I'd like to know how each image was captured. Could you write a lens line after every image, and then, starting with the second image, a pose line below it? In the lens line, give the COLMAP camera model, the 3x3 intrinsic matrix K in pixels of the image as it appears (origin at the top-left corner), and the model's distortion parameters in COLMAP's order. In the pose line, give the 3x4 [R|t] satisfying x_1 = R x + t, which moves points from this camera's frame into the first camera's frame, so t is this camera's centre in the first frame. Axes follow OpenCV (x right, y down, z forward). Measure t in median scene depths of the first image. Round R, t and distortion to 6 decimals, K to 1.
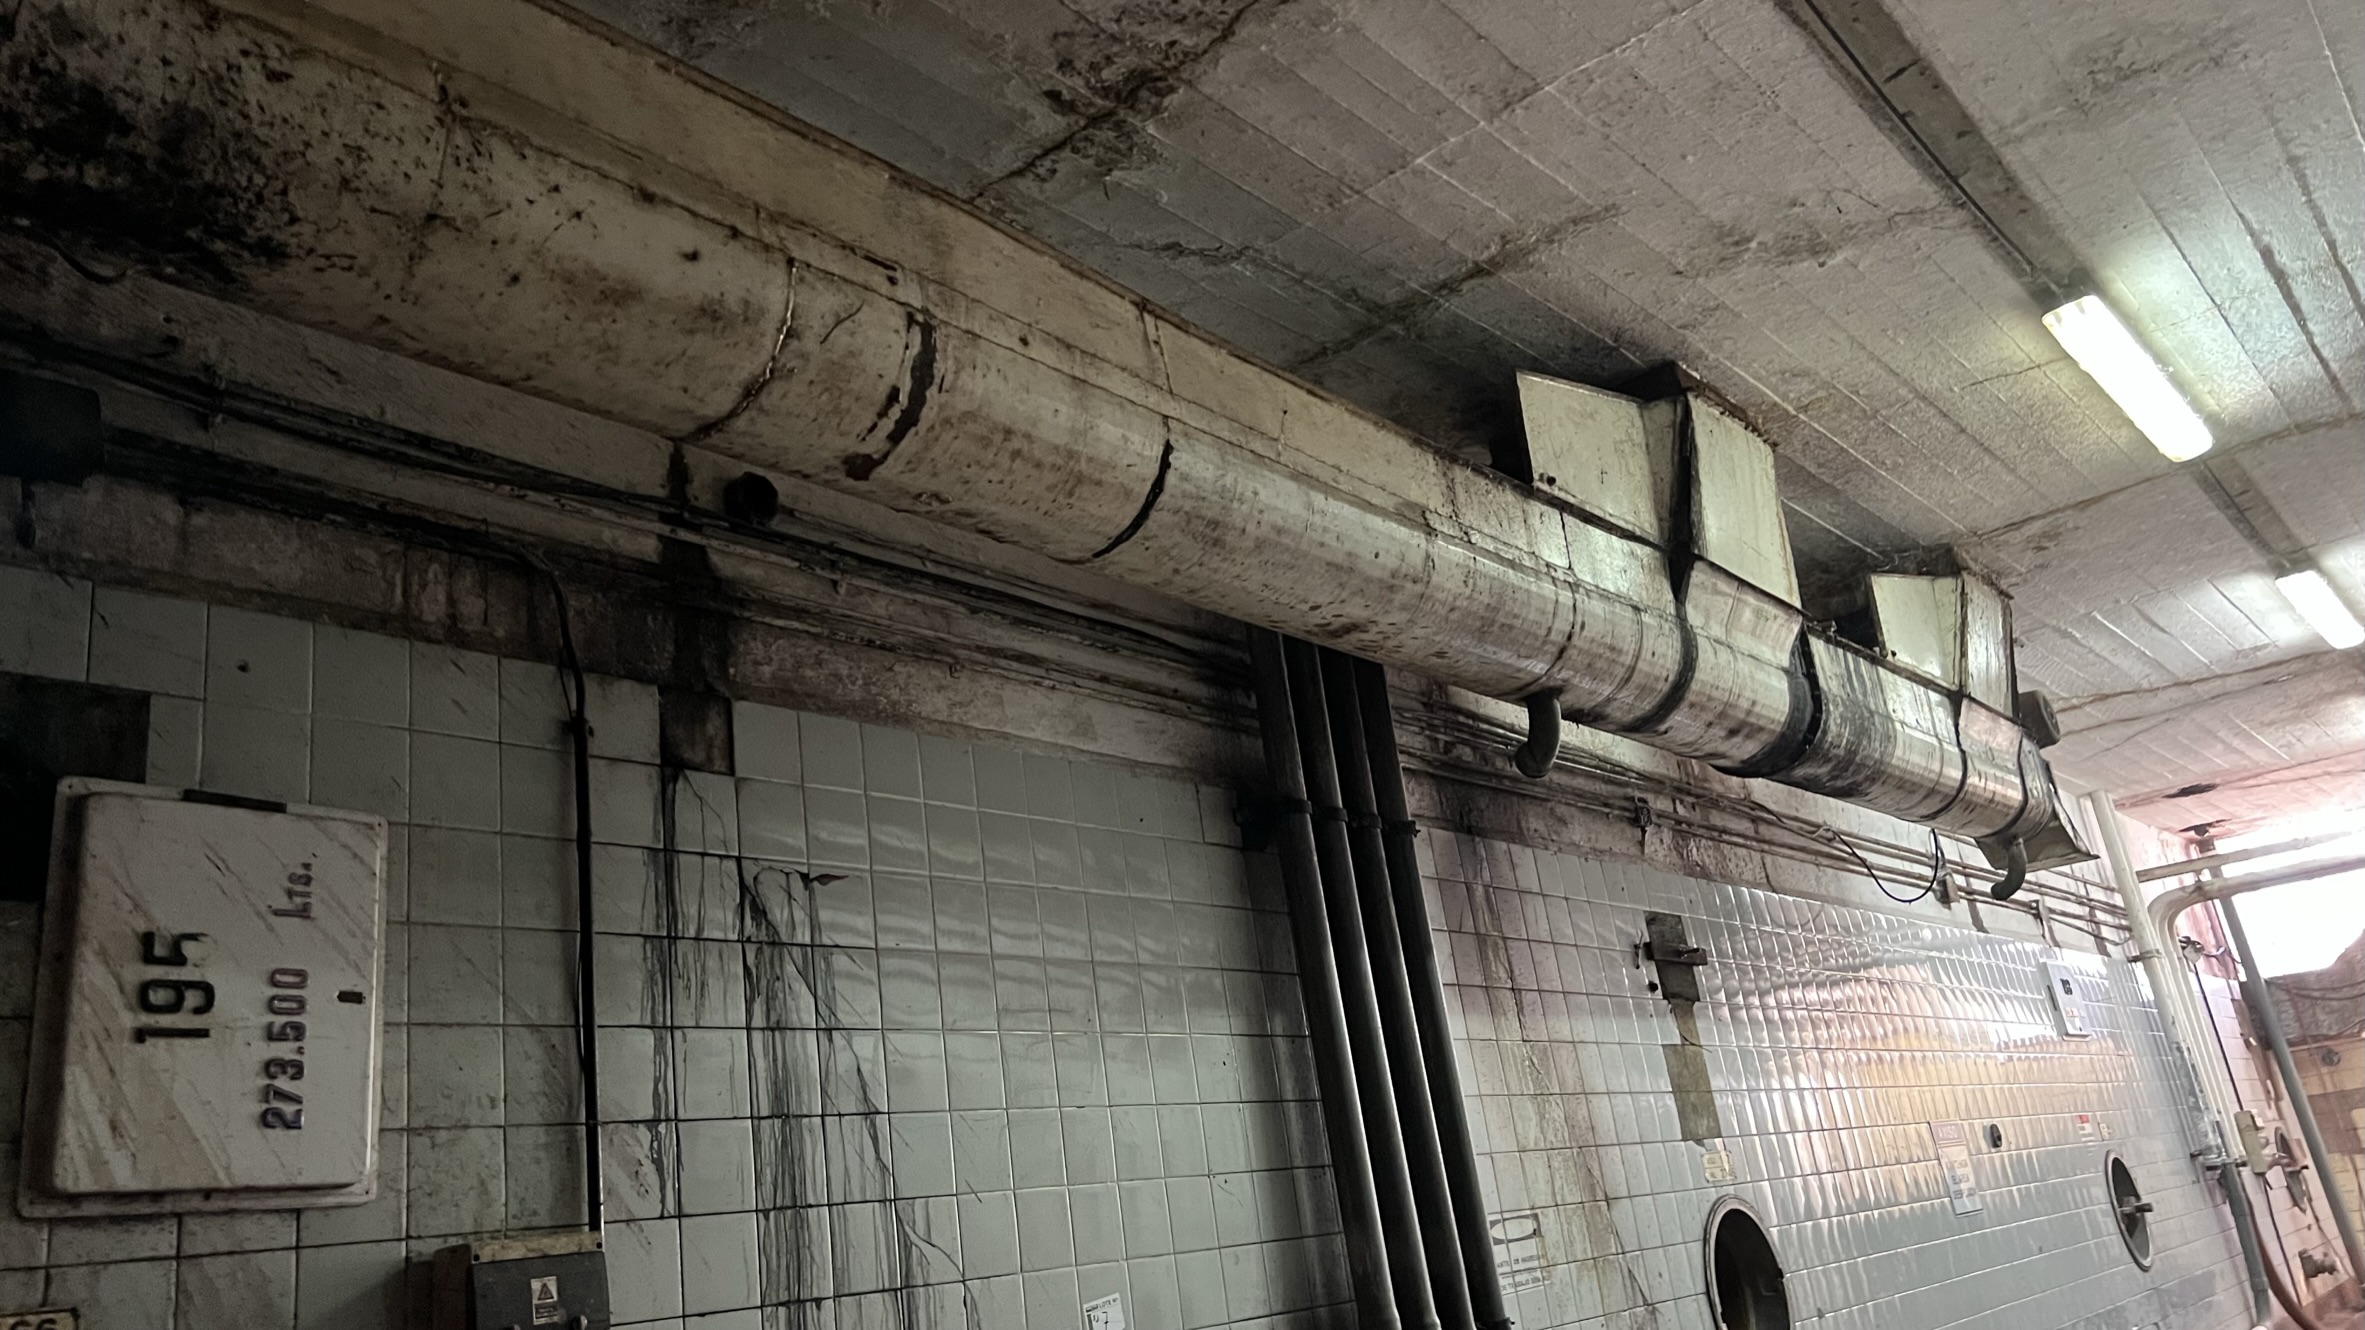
lens RADIAL K [[1819.7, 0, 1182.5], [0, 1819.7, 665.0], [0, 0, 1]] dist [0.049805, -0.078375]
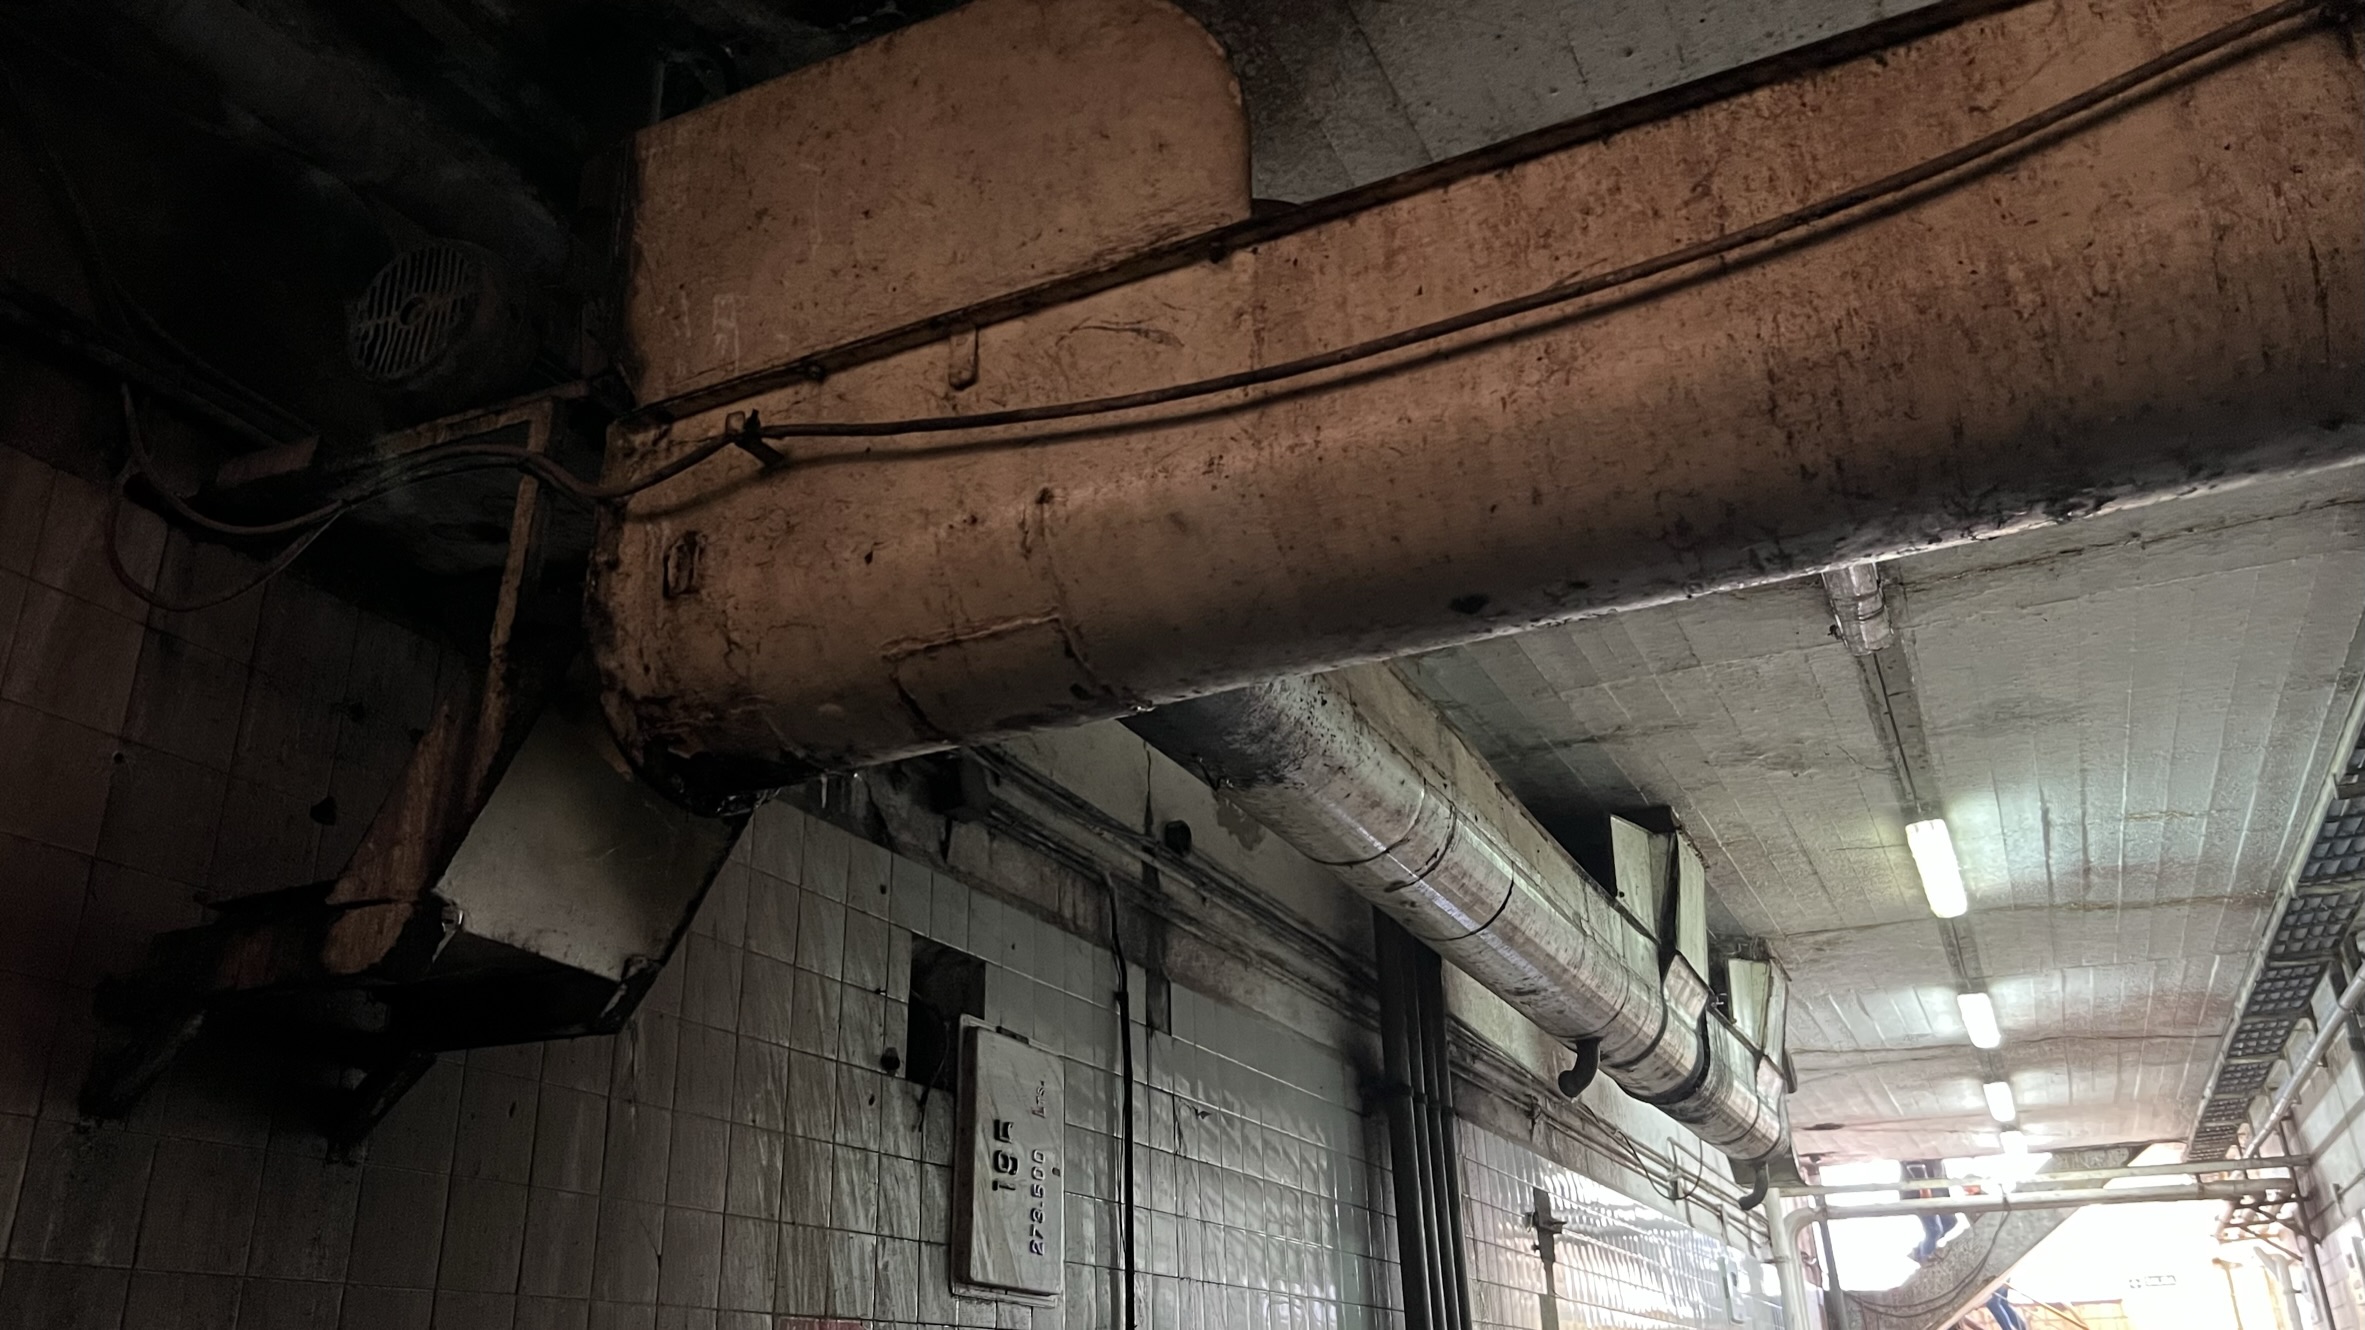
lens RADIAL K [[1740.1, 0, 1177.4], [0, 1740.1, 603.9], [0, 0, 1]] dist [-0.001706, -0.060242]
pose [[0.965780, 0.207752, 0.155269, -0.397539], [-0.184369, 0.970971, -0.152393, -0.048971], [-0.182422, 0.118551, 0.976047, -0.311021]]
